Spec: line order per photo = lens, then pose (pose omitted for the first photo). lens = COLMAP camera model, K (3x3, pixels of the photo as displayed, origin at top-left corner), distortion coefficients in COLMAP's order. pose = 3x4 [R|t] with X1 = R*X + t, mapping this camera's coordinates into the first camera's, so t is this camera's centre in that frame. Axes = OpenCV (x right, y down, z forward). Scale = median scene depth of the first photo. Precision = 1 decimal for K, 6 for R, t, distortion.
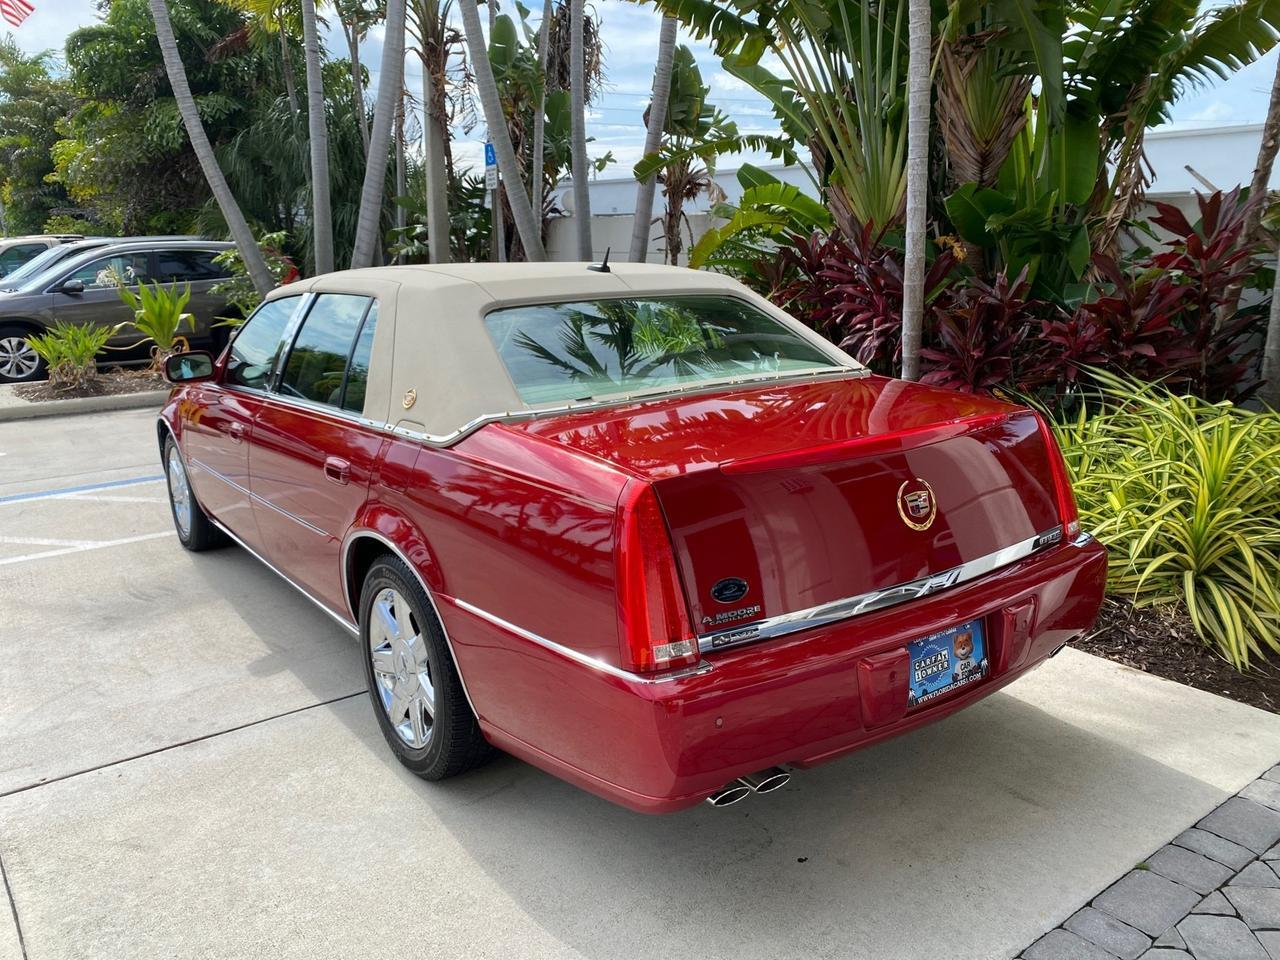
lens RADIAL K [[983.7, 0, 638.7], [0, 983.7, 478.4], [0, 0, 1]] dist [0.002930, 0.008832]
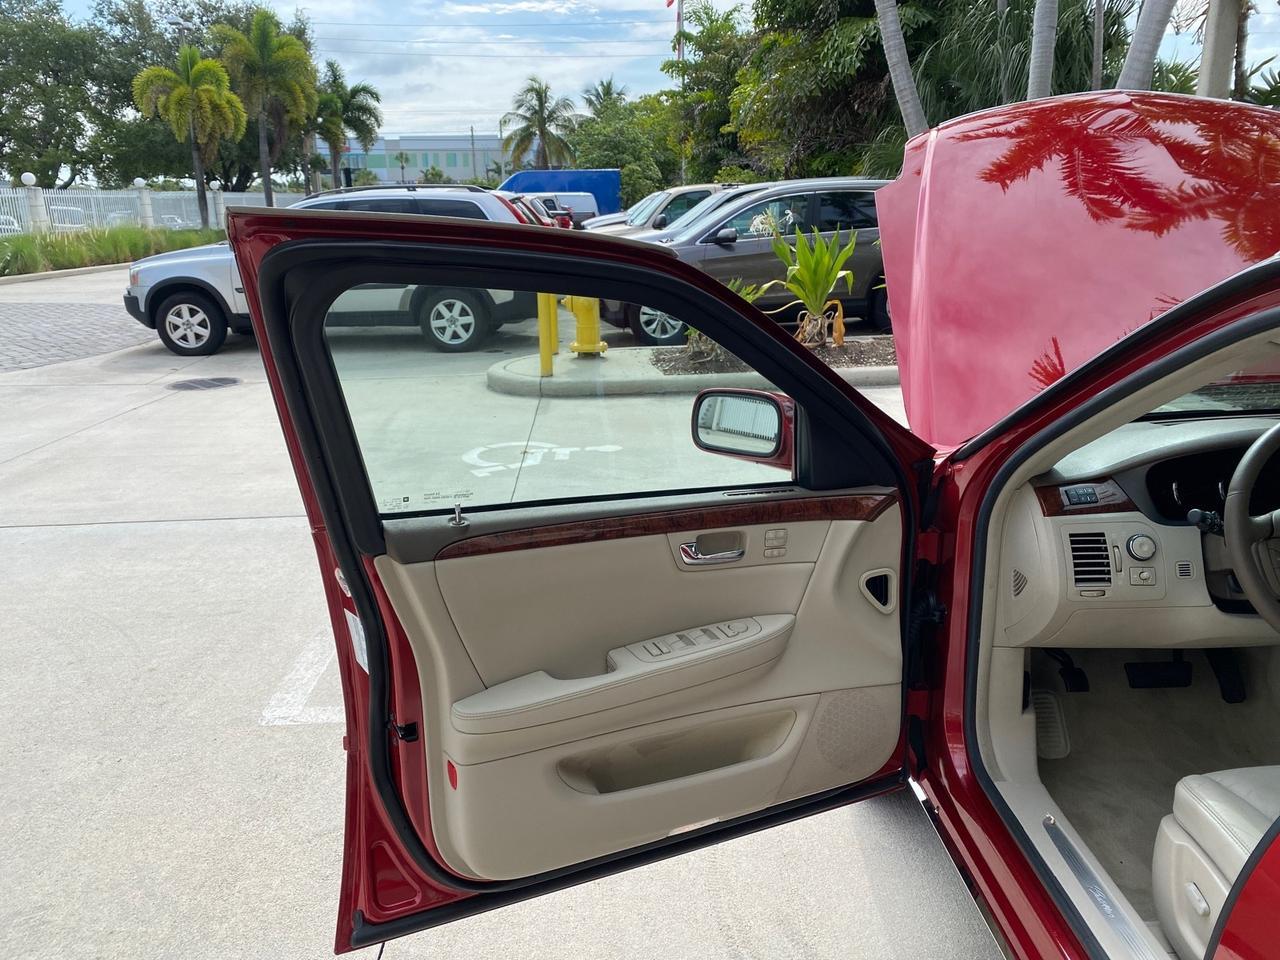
lens RADIAL K [[1005.7, 0, 648.1], [0, 1005.7, 475.5], [0, 0, 1]] dist [0.002695, 0.001281]
pose [[0.826839, 0.134157, -0.546204, -0.205387], [-0.112644, 0.990959, 0.072877, -0.073731], [0.551043, 0.001269, 0.834476, 0.385585]]
